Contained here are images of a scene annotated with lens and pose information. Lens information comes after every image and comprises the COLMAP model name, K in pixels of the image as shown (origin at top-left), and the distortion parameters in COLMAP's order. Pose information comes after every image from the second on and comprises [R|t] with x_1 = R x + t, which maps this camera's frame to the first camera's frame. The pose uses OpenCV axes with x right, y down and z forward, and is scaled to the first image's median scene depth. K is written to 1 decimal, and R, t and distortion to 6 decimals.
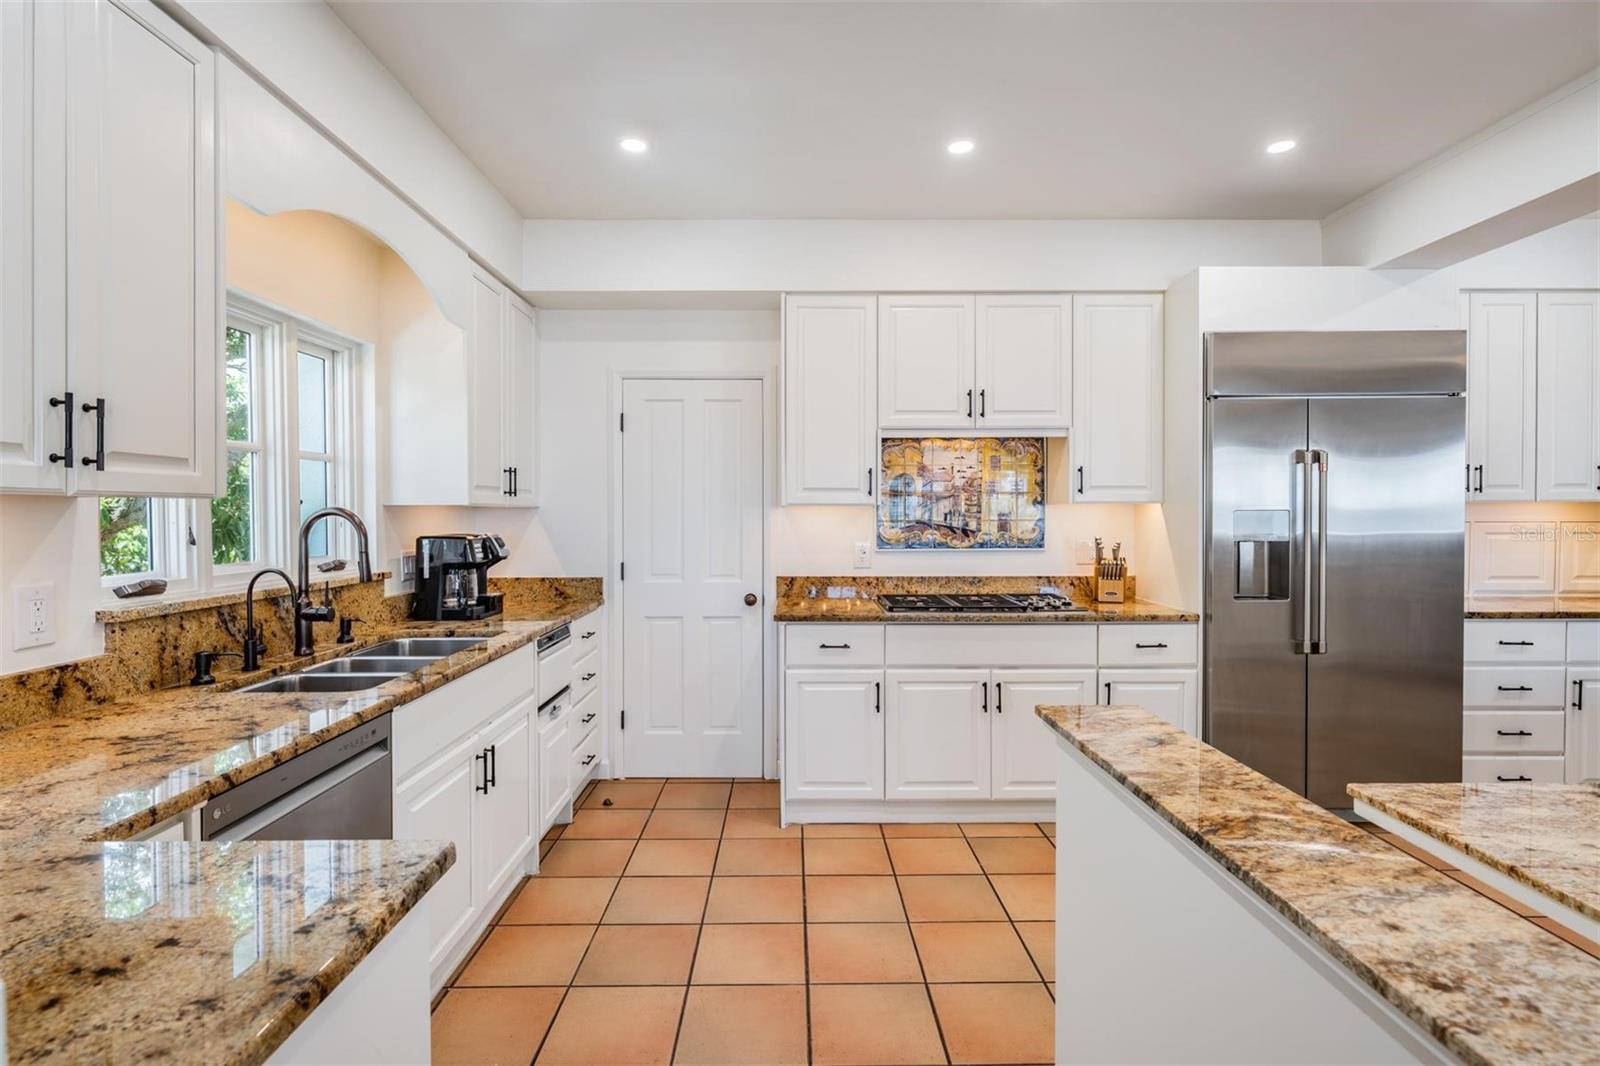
lens RADIAL K [[788.0, 0, 795.9], [0, 788.0, 519.9], [0, 0, 1]] dist [-0.001699, -0.000488]
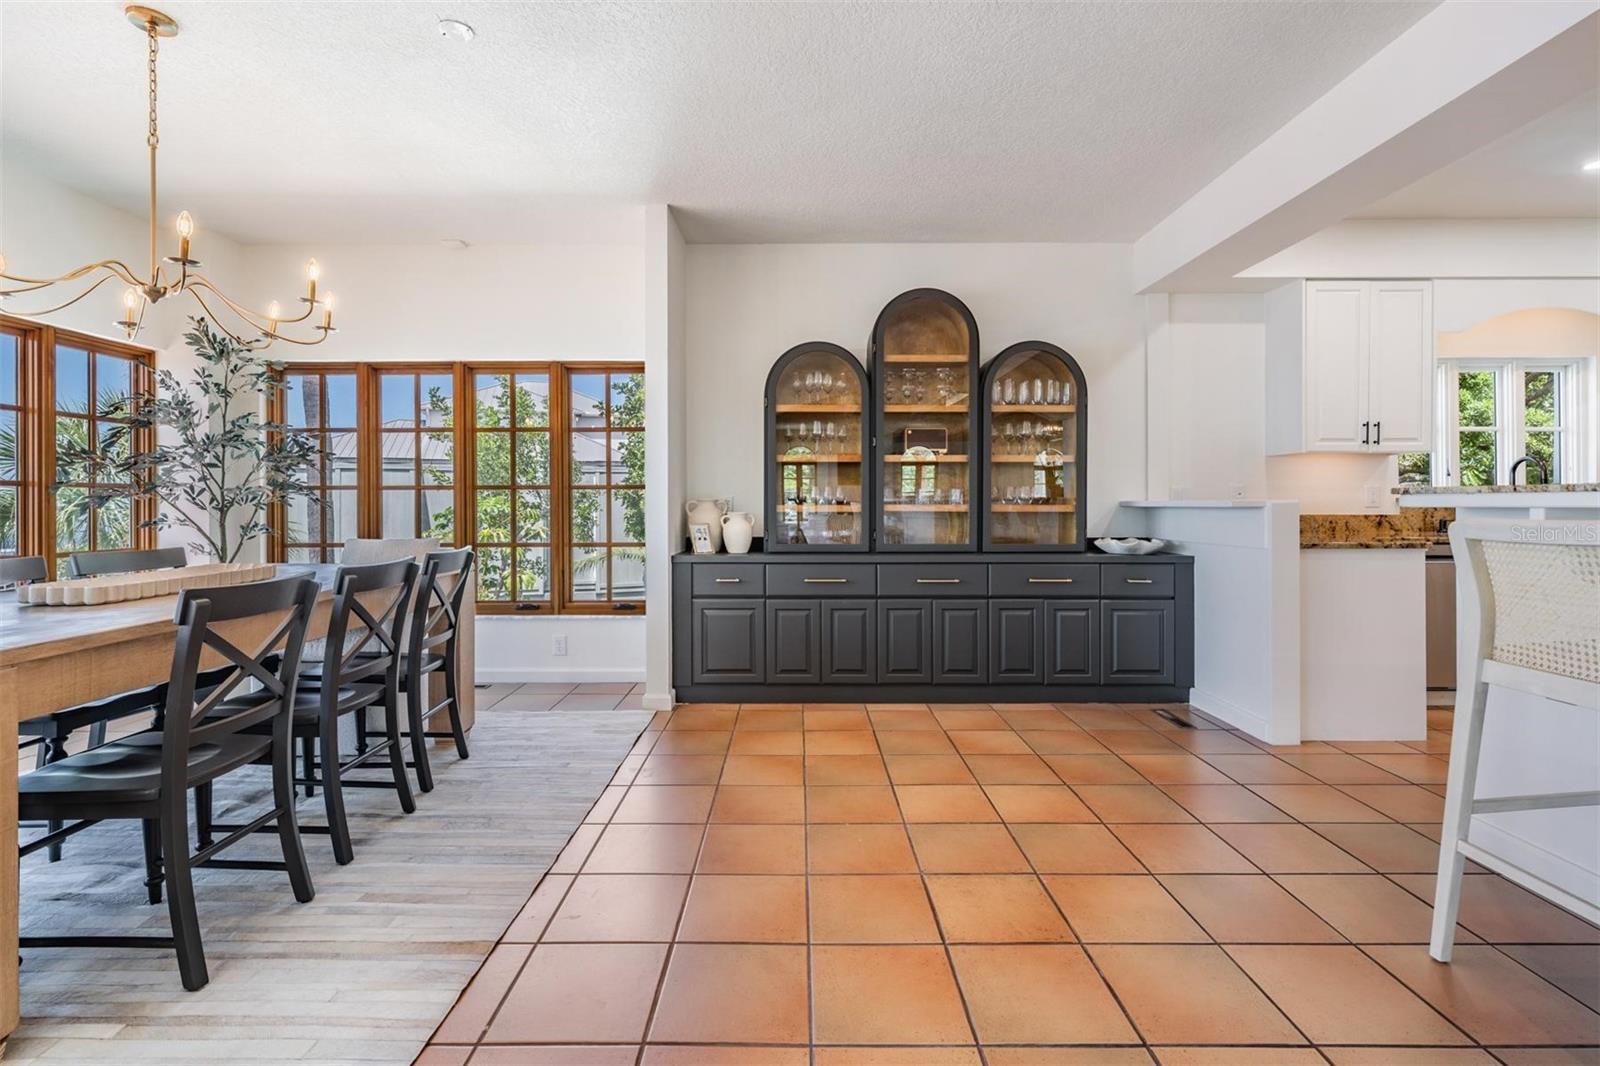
lens RADIAL K [[728.9, 0, 785.5], [0, 728.9, 509.6], [0, 0, 1]] dist [0.002172, 0.000175]
pose [[-0.015493, -0.000867, -0.999880, 0.779600], [-0.004267, 0.999991, -0.000801, 0.078953], [0.999871, 0.004254, -0.015496, -0.499077]]
